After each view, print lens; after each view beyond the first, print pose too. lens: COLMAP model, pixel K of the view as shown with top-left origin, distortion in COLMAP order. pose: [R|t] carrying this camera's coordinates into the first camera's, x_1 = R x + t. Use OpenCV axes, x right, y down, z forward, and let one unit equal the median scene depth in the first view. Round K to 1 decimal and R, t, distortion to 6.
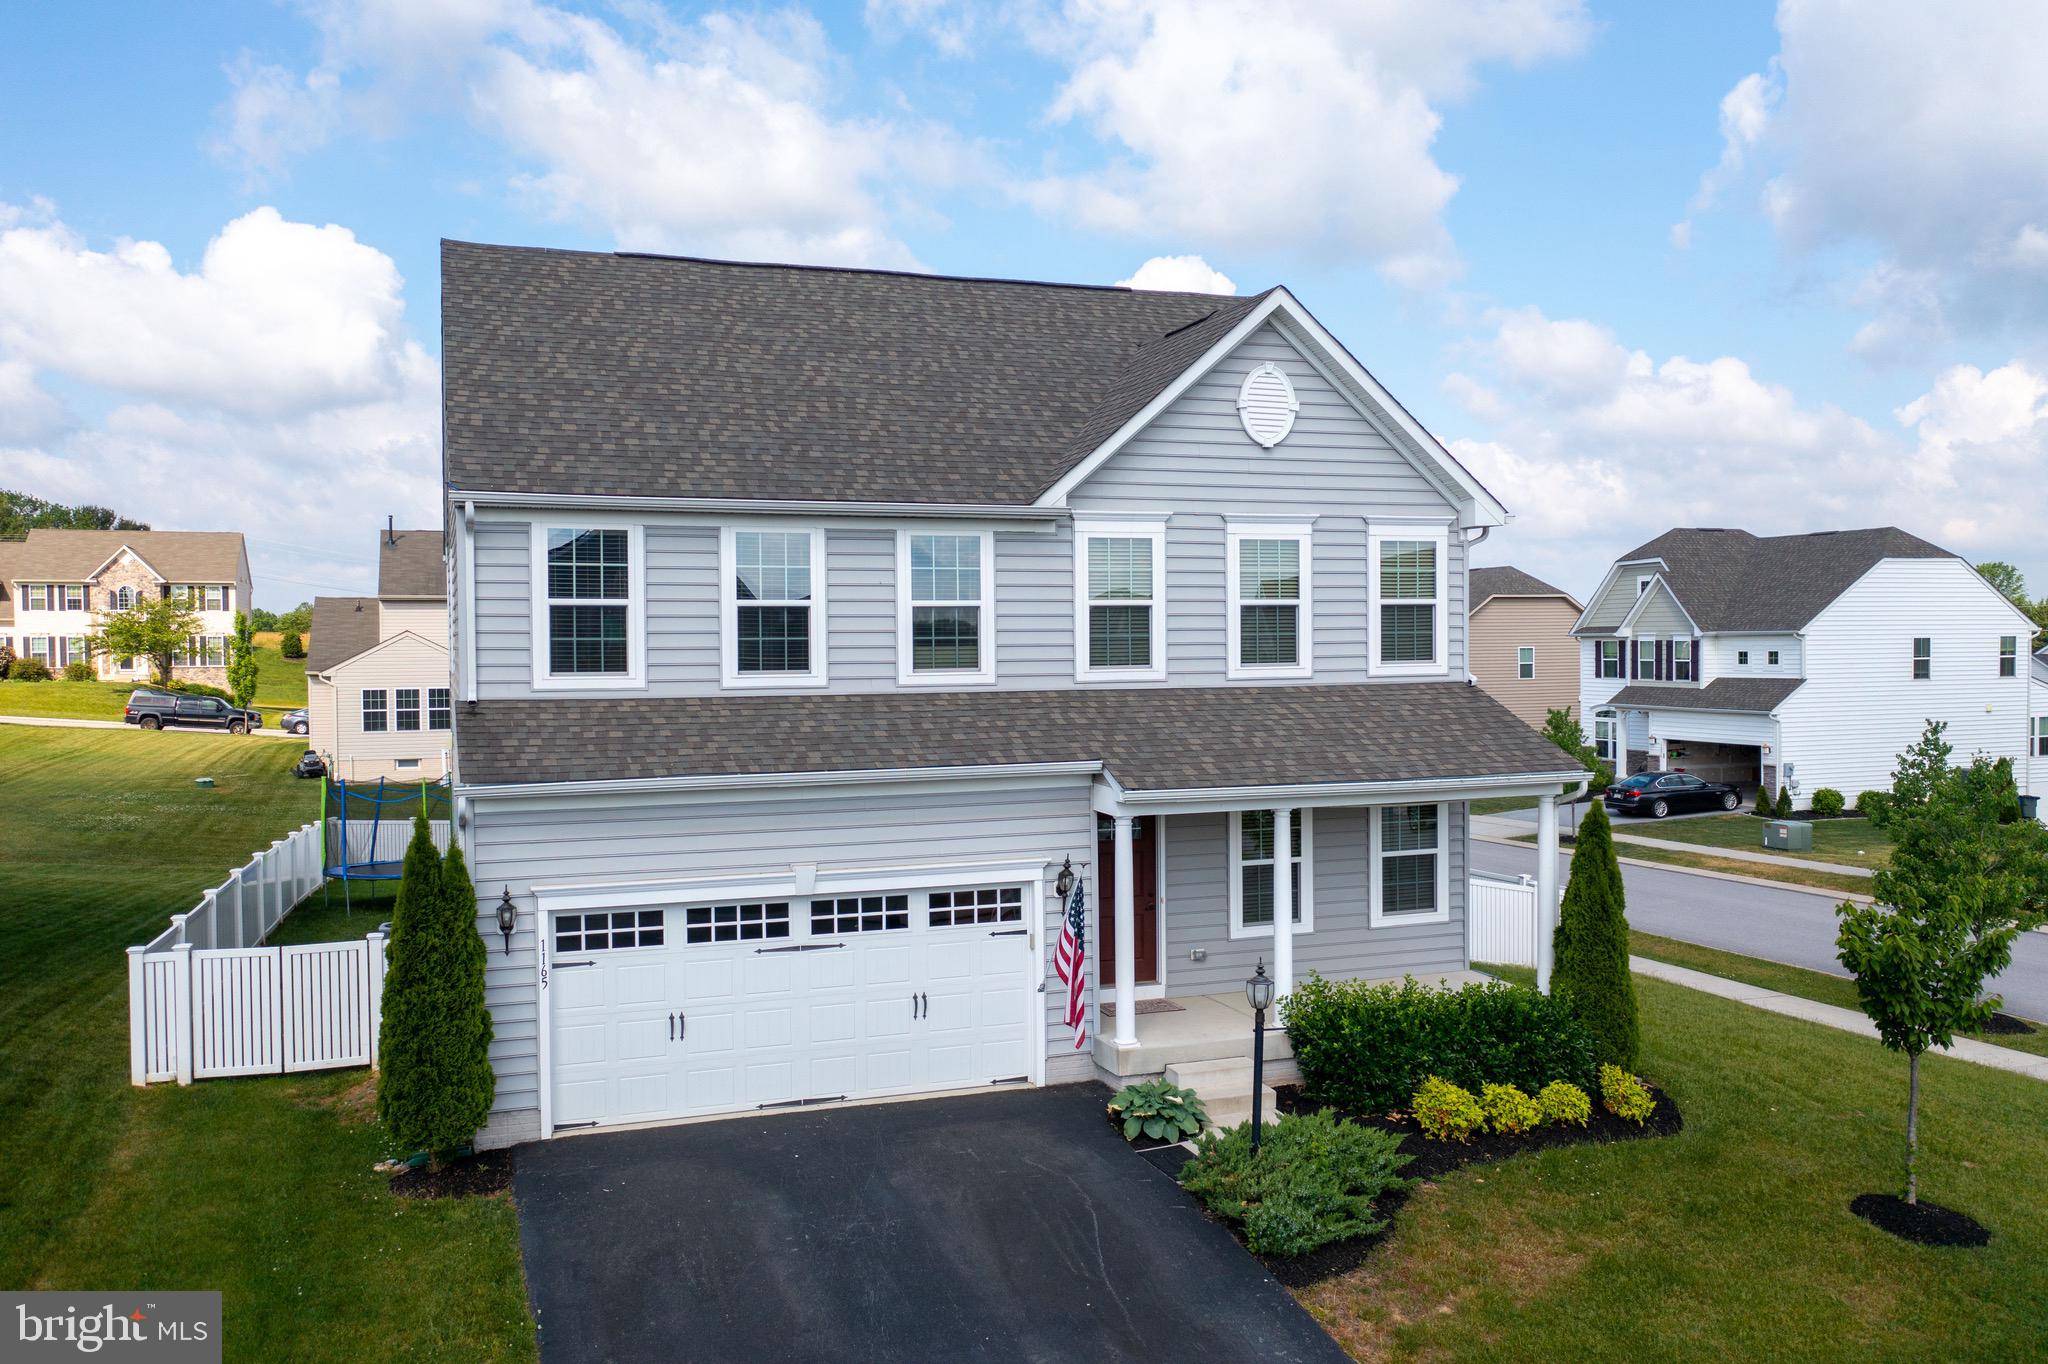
lens RADIAL K [[1638.2, 0, 1024.0], [0, 1638.2, 682.0], [0, 0, 1]] dist [0.003218, -0.008141]
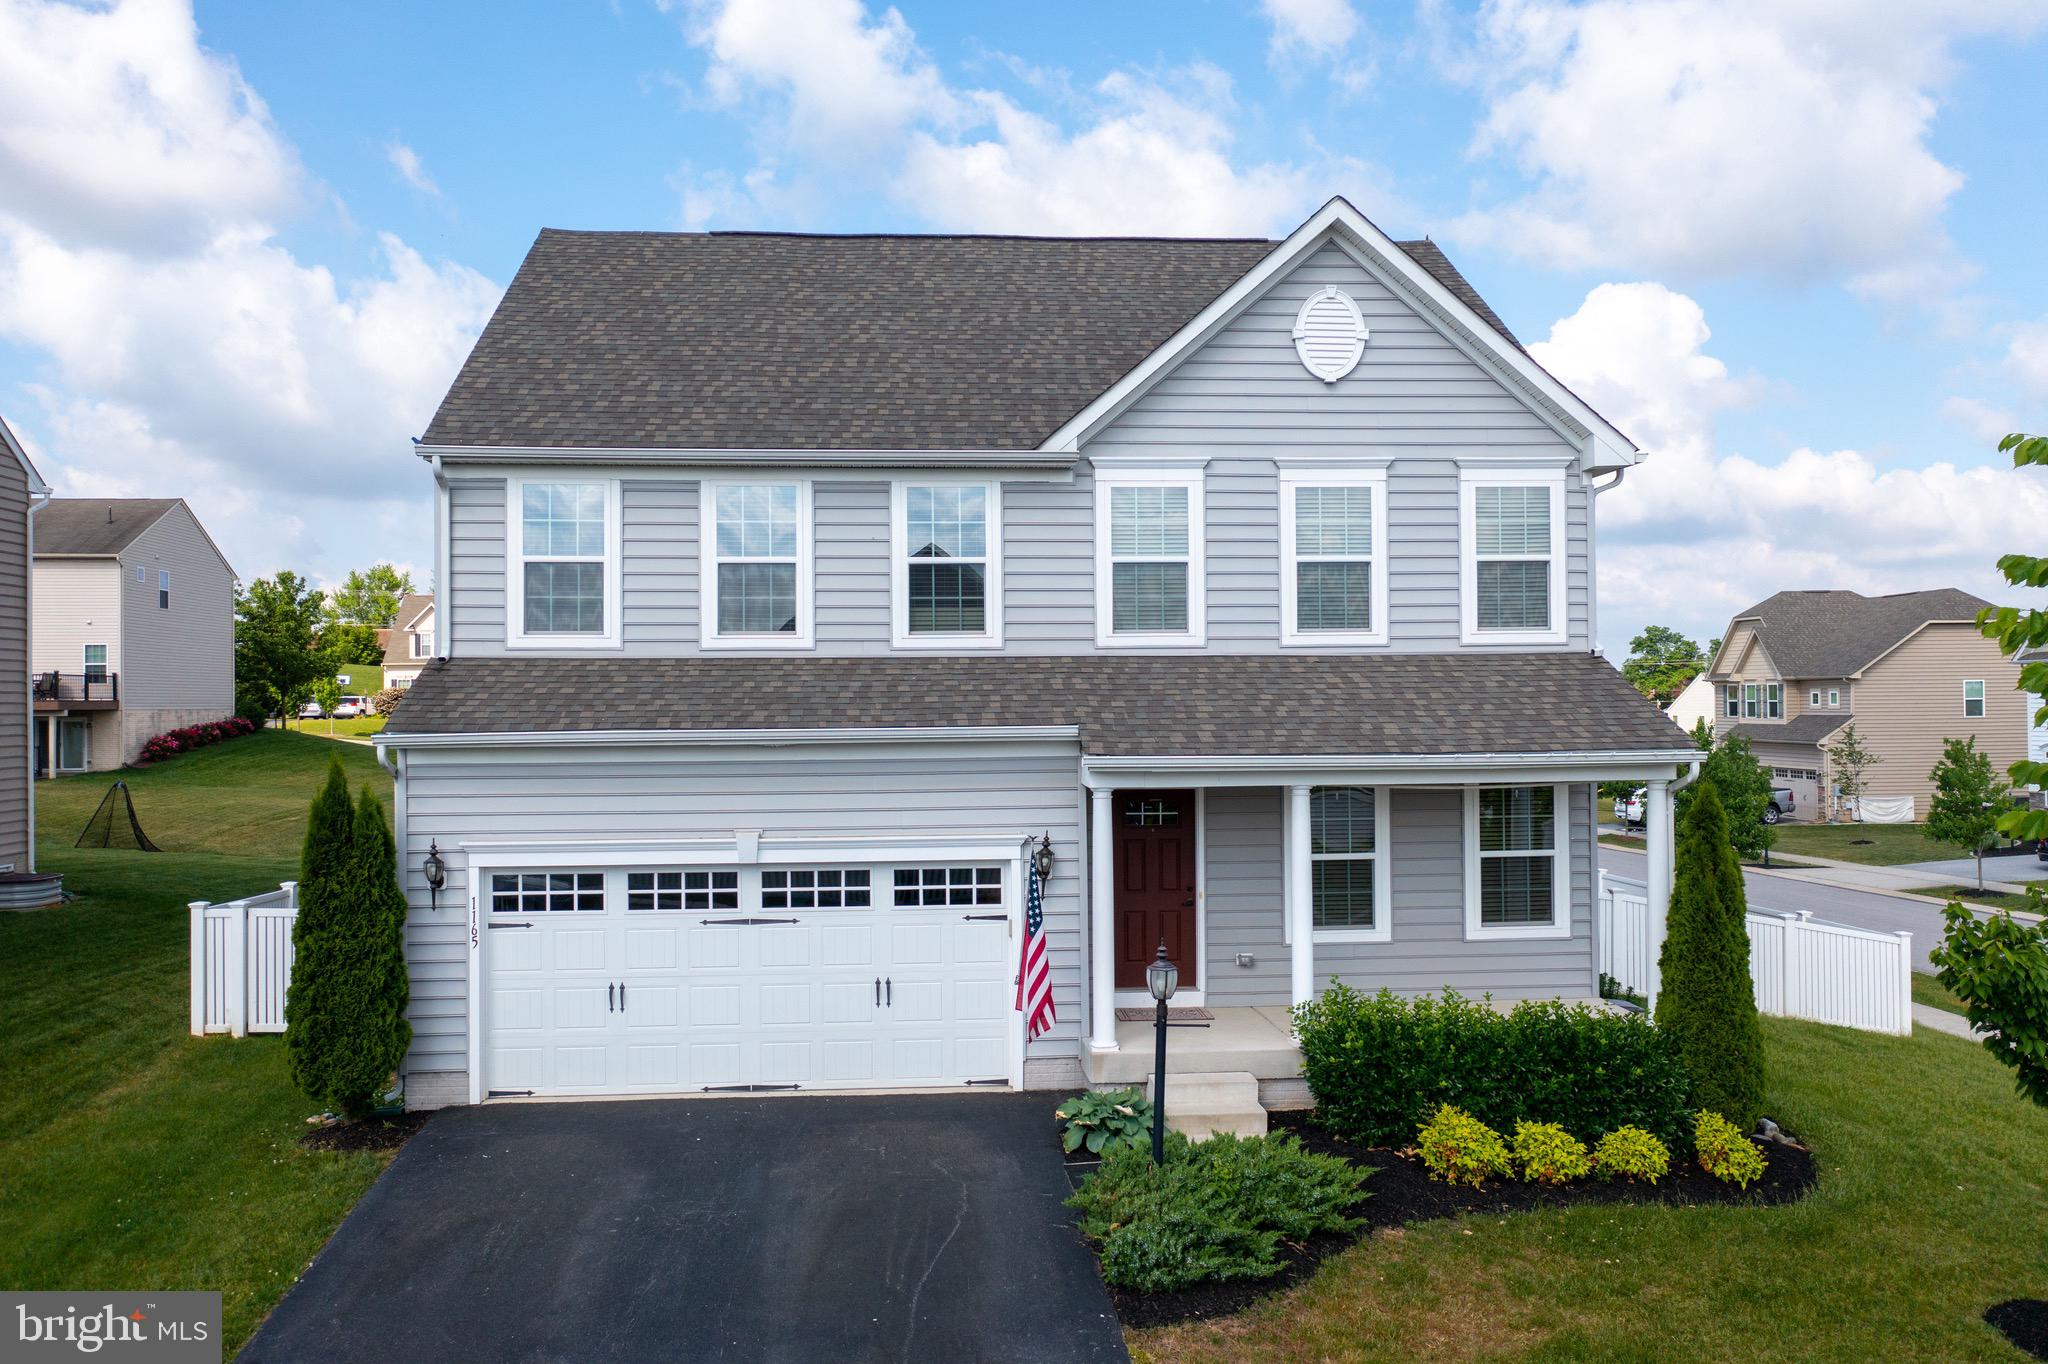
lens RADIAL K [[1638.2, 0, 1024.0], [0, 1638.2, 682.0], [0, 0, 1]] dist [0.003218, -0.008141]
pose [[0.963296, -0.001246, -0.268440, 0.254470], [-0.007867, 0.999429, -0.032871, 0.053149], [0.268327, 0.033776, 0.962735, 0.132135]]
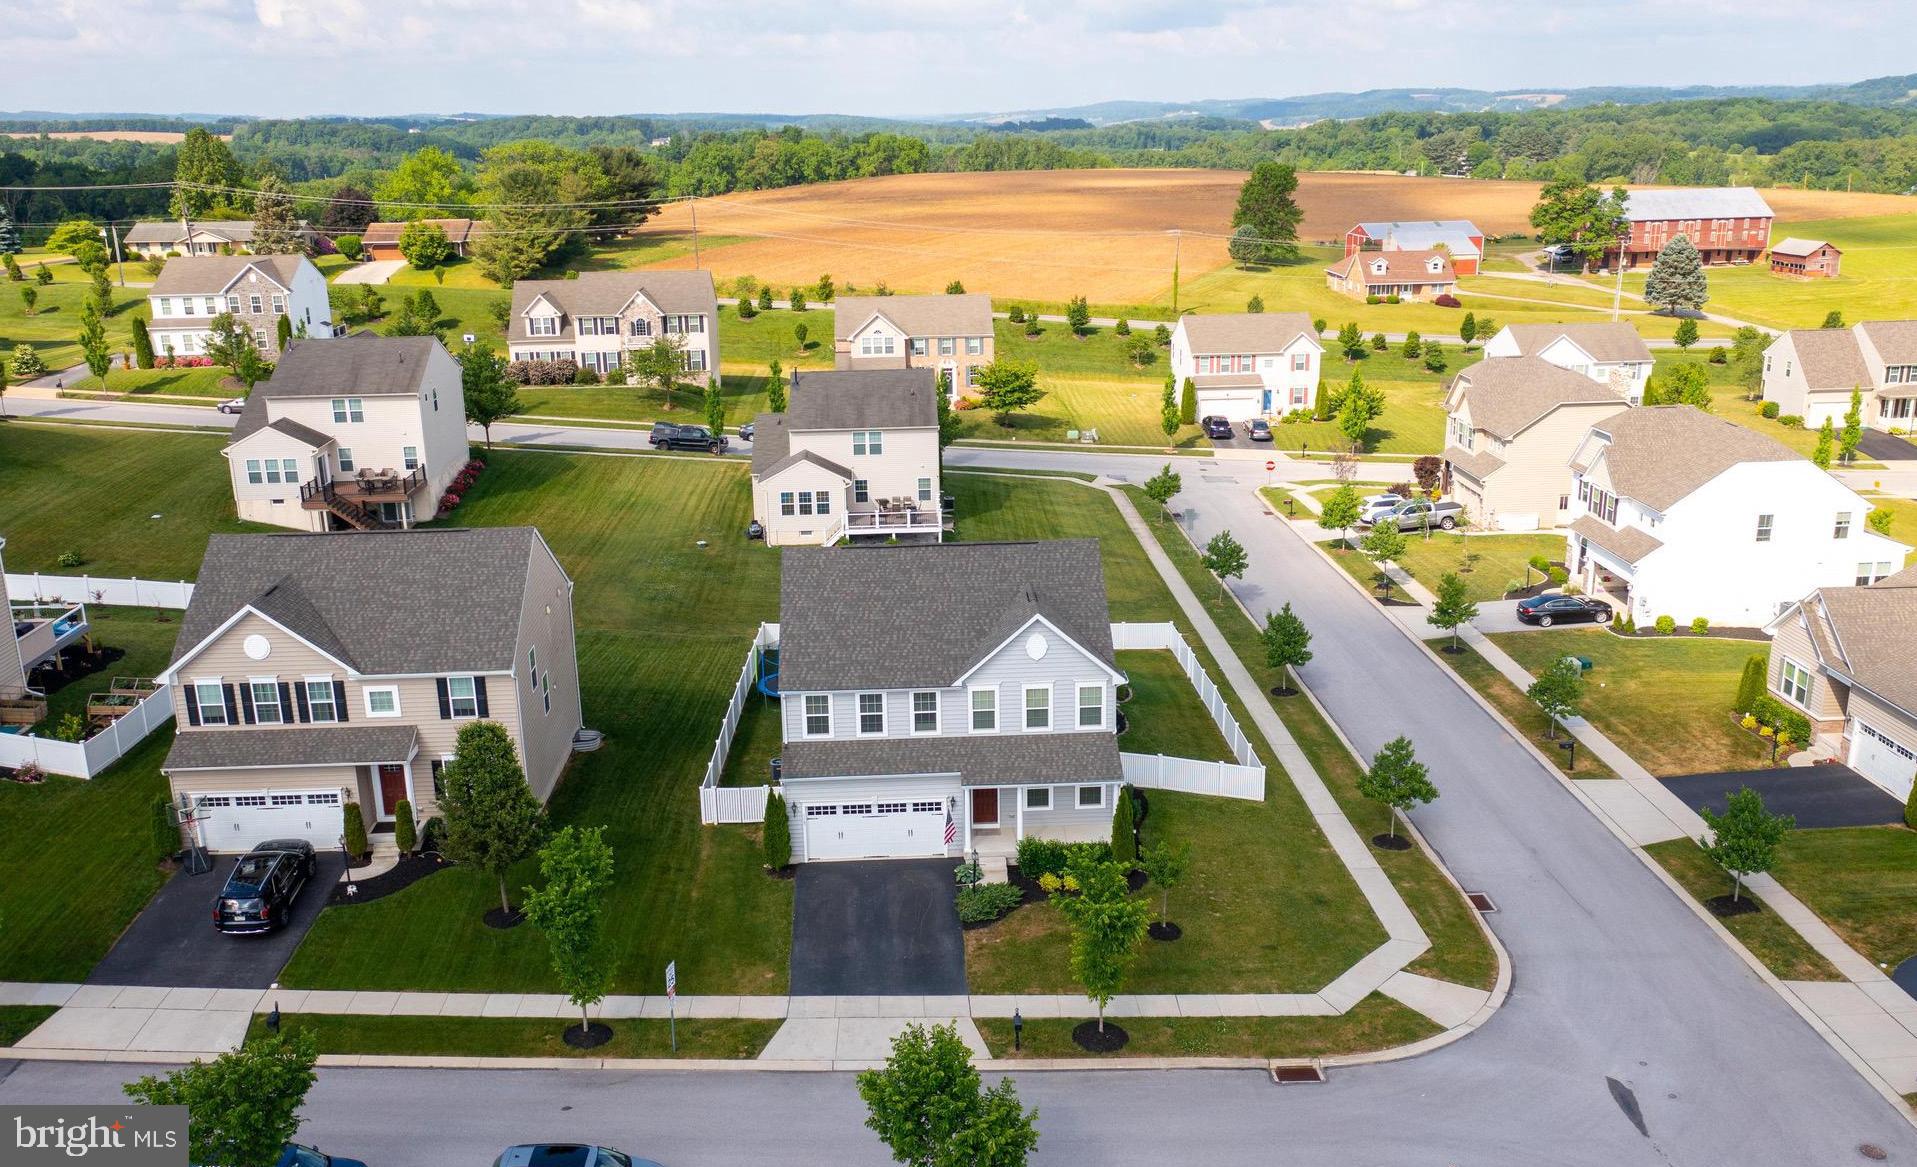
lens RADIAL K [[1660.7, 0, 956.8], [0, 1660.7, 611.9], [0, 0, 1]] dist [-0.003799, 0.000043]
pose [[0.955161, 0.079443, -0.285232, 0.976932], [0.001857, 0.961707, 0.274072, -1.192417], [0.296082, -0.262313, 0.918437, -2.032957]]
